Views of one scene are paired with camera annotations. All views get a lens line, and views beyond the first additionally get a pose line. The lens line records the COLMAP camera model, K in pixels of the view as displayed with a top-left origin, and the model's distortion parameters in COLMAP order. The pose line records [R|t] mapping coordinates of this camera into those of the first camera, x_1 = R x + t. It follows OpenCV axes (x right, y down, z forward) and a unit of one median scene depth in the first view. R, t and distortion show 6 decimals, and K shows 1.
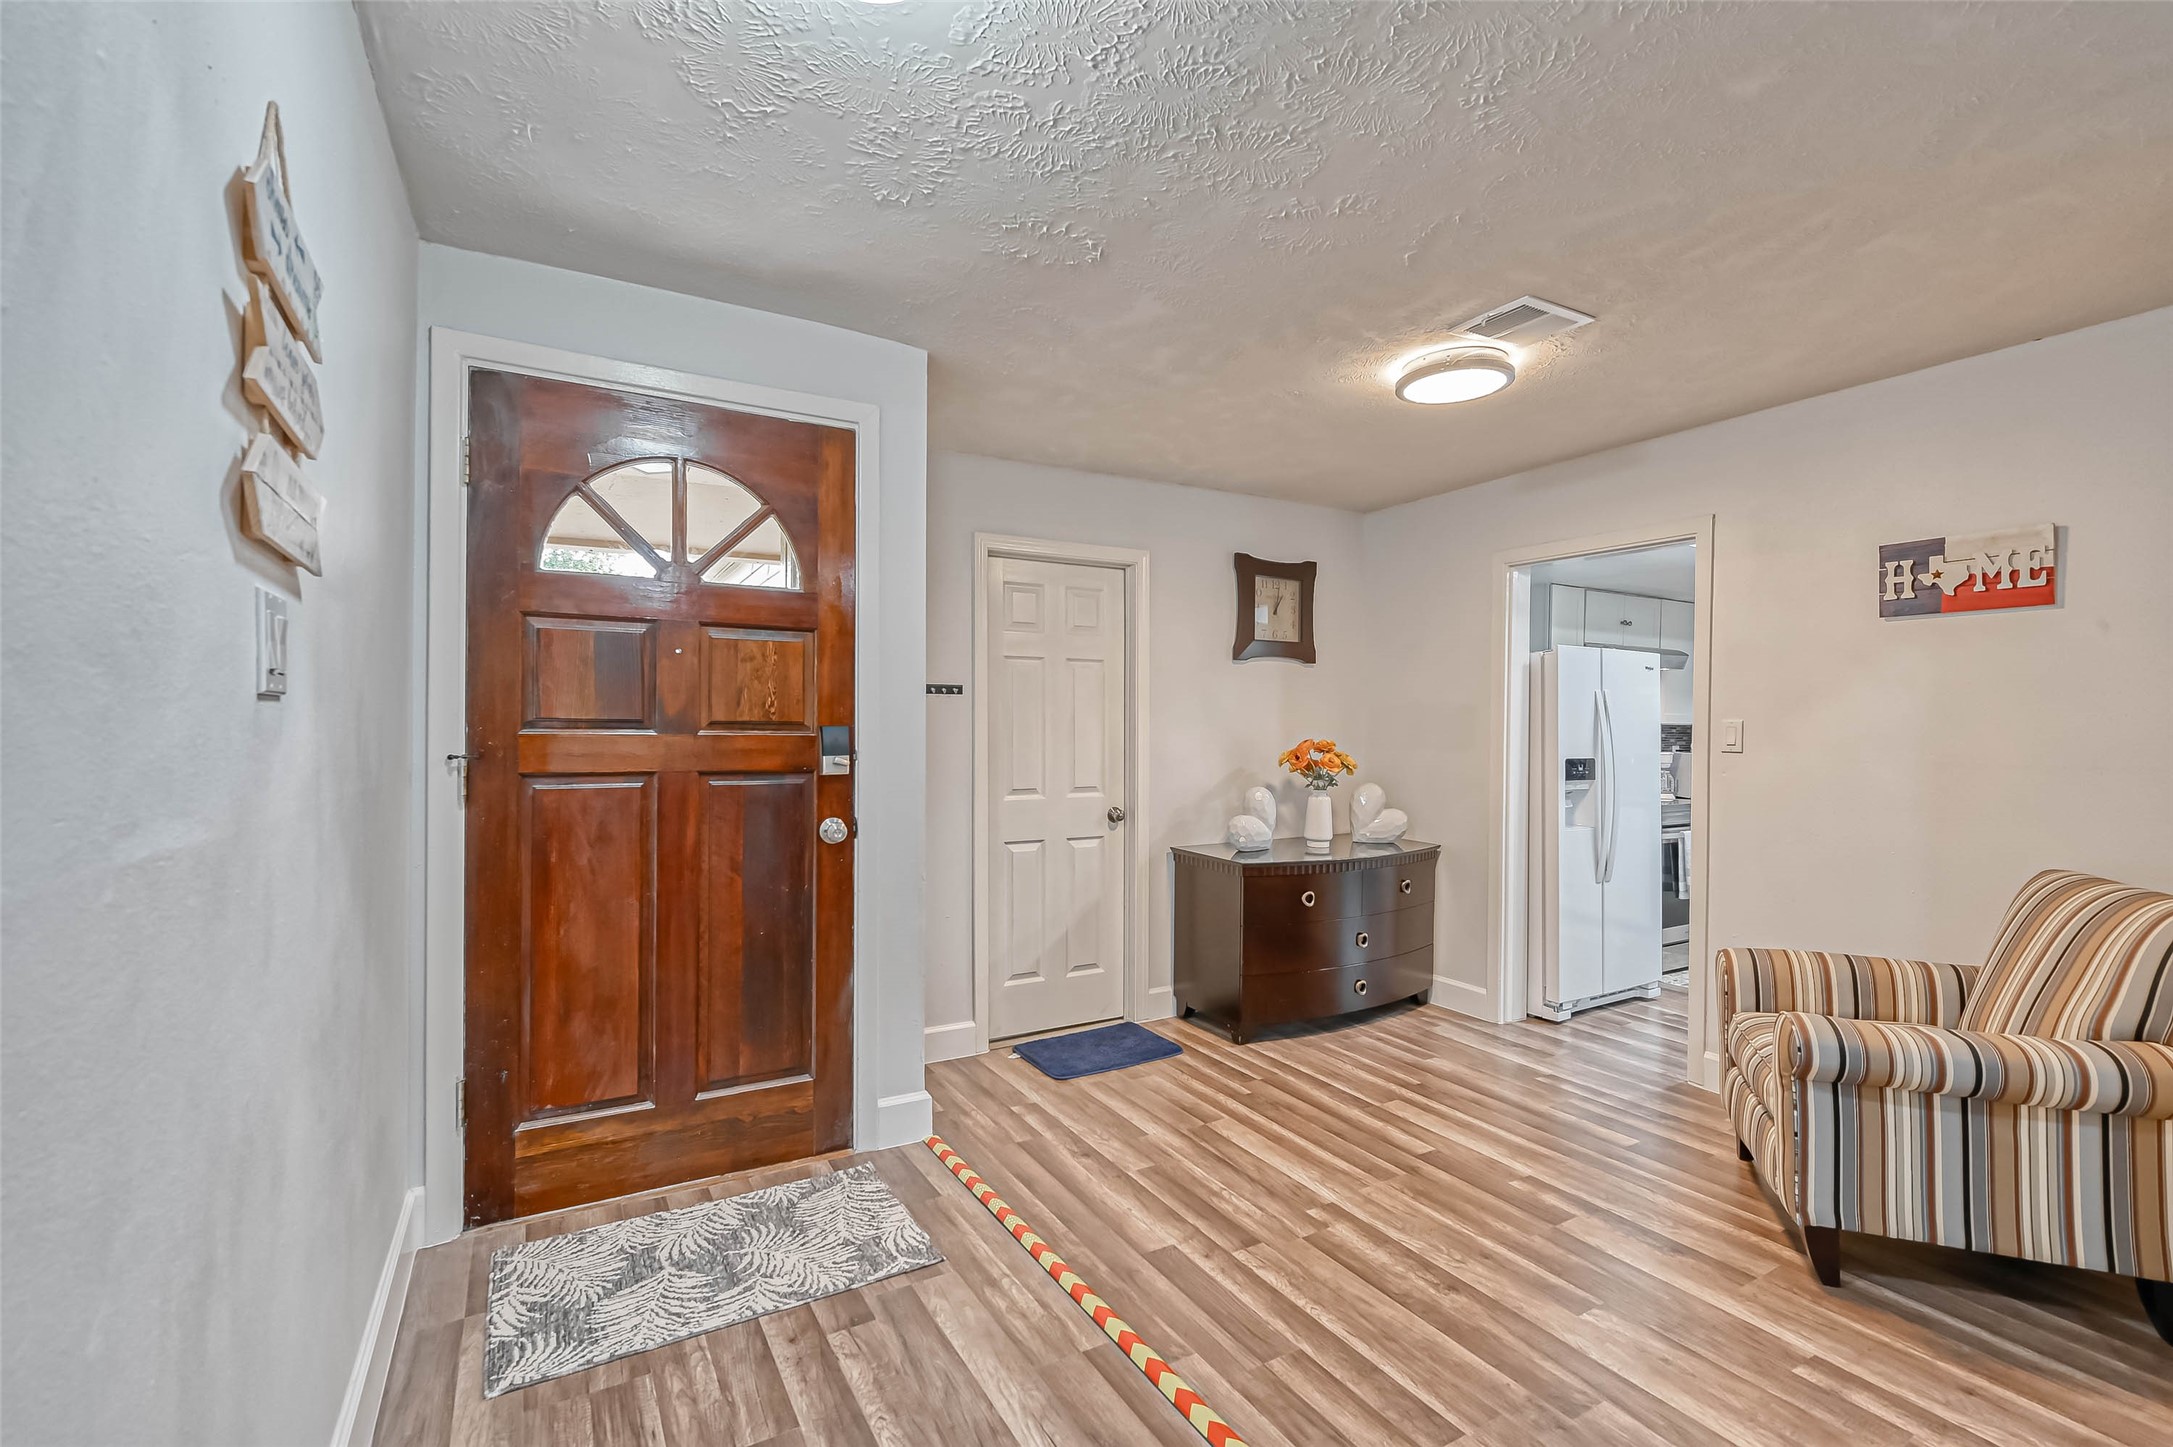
lens RADIAL K [[991.2, 0, 1084.7], [0, 991.2, 717.7], [0, 0, 1]] dist [-0.000057, -0.000245]
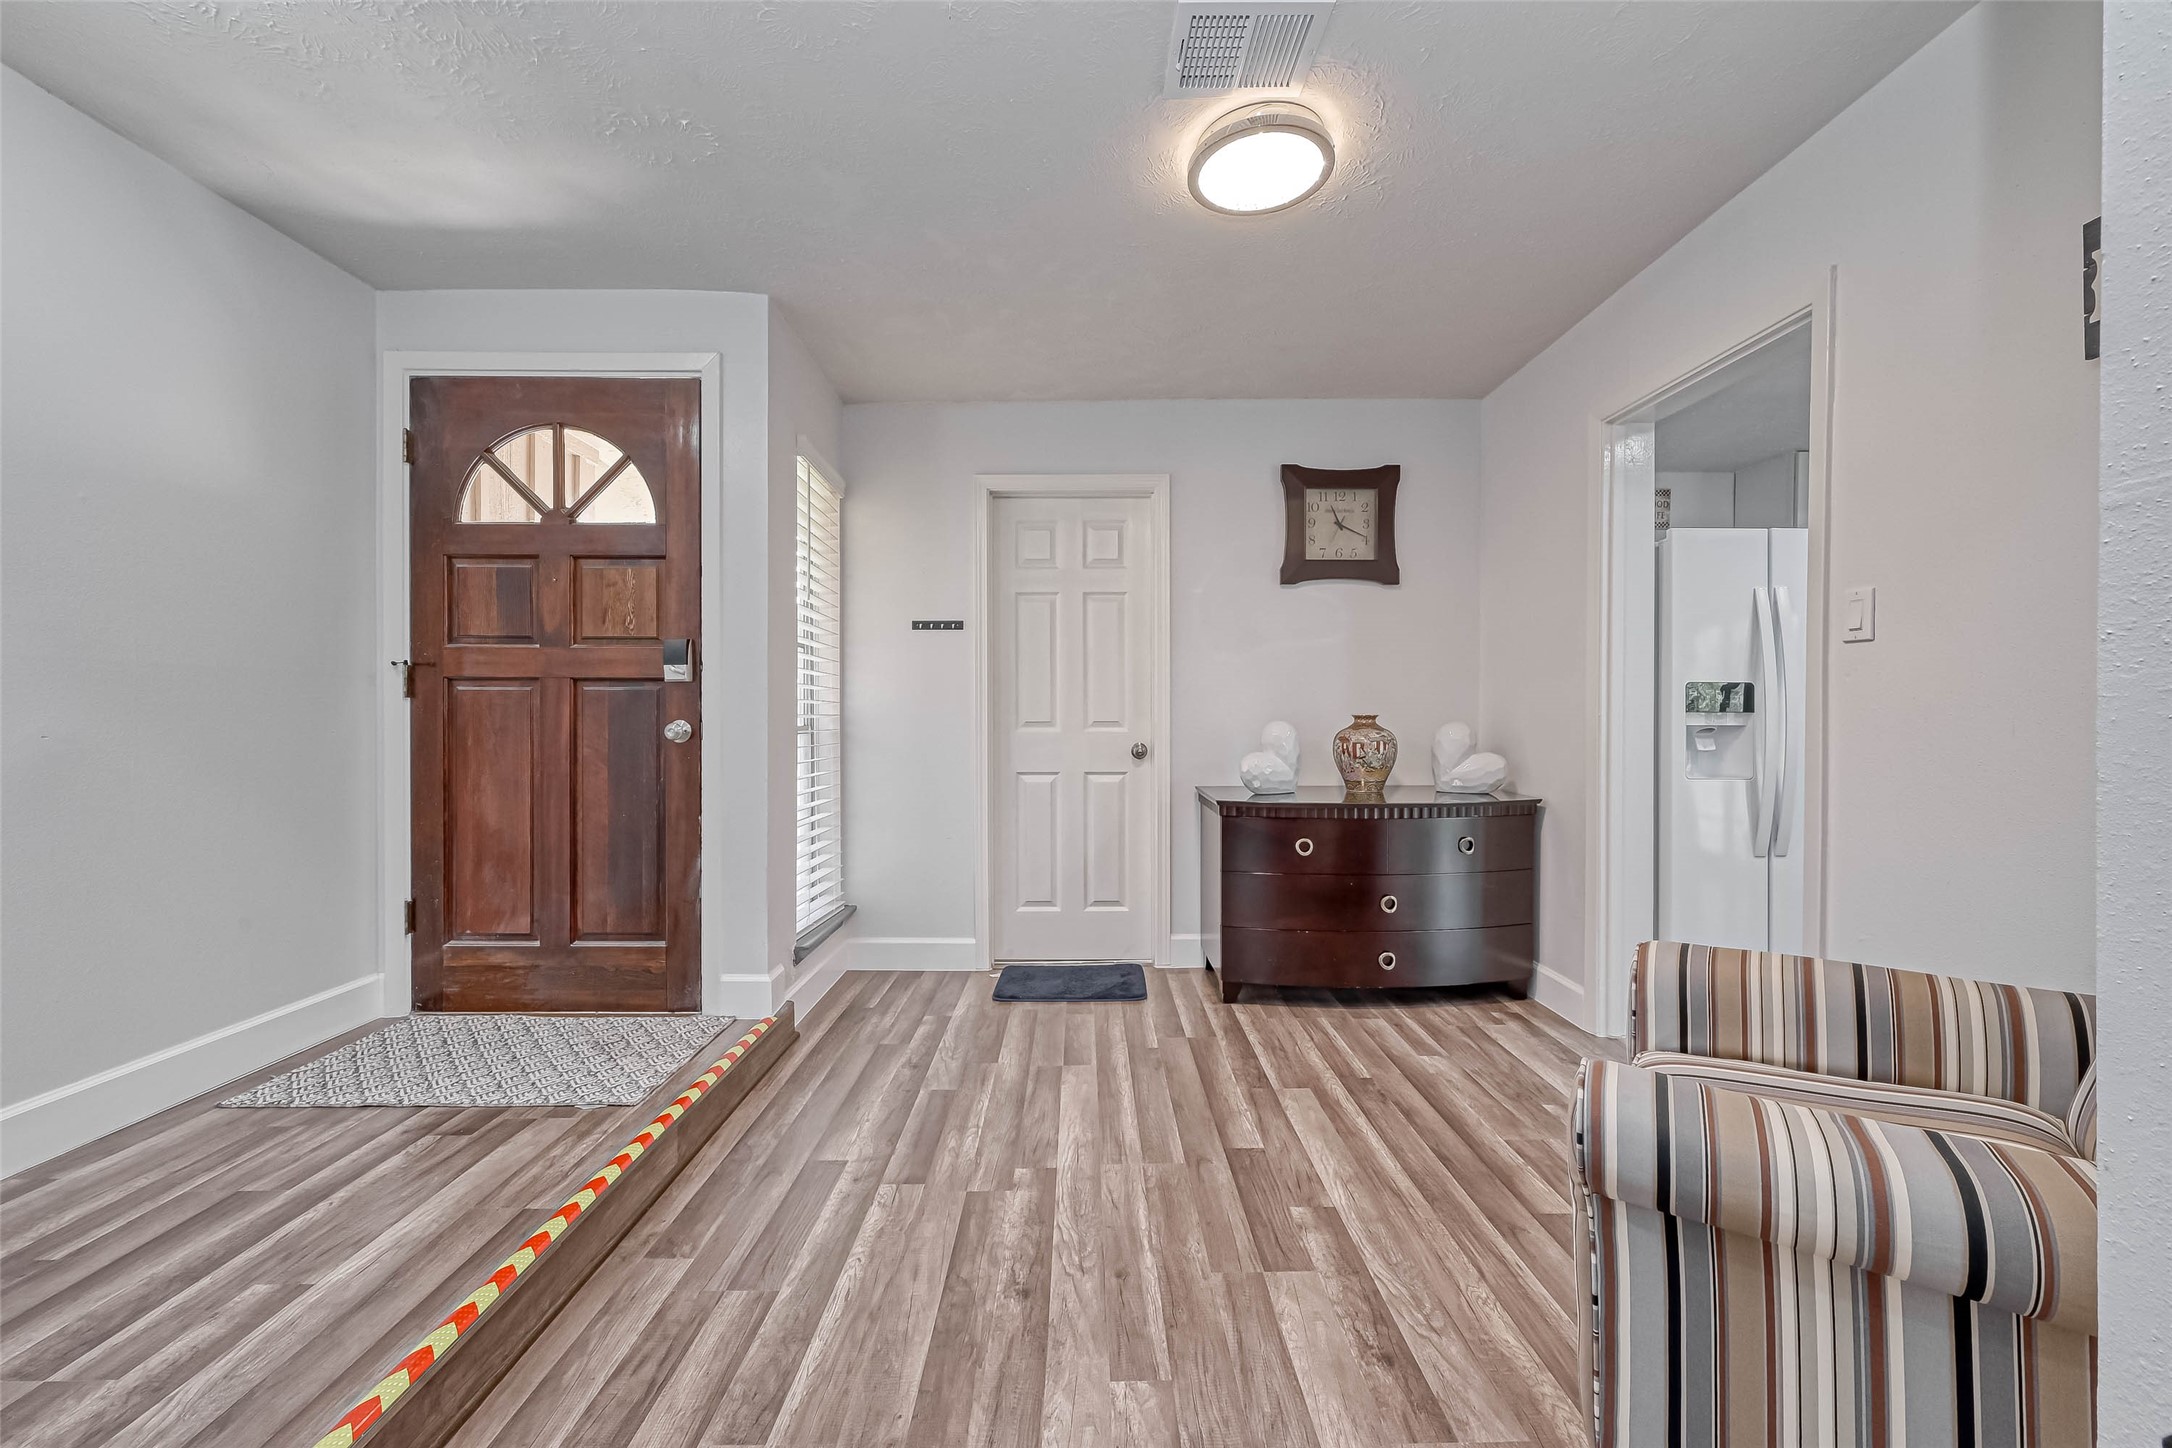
lens RADIAL K [[877.7, 0, 1079.1], [0, 877.7, 715.1], [0, 0, 1]] dist [-0.002444, 0.000687]
pose [[0.863297, -0.005243, -0.504669, 0.657326], [0.006836, 0.999976, 0.001306, 0.097263], [0.504650, -0.004577, 0.863312, 0.360615]]
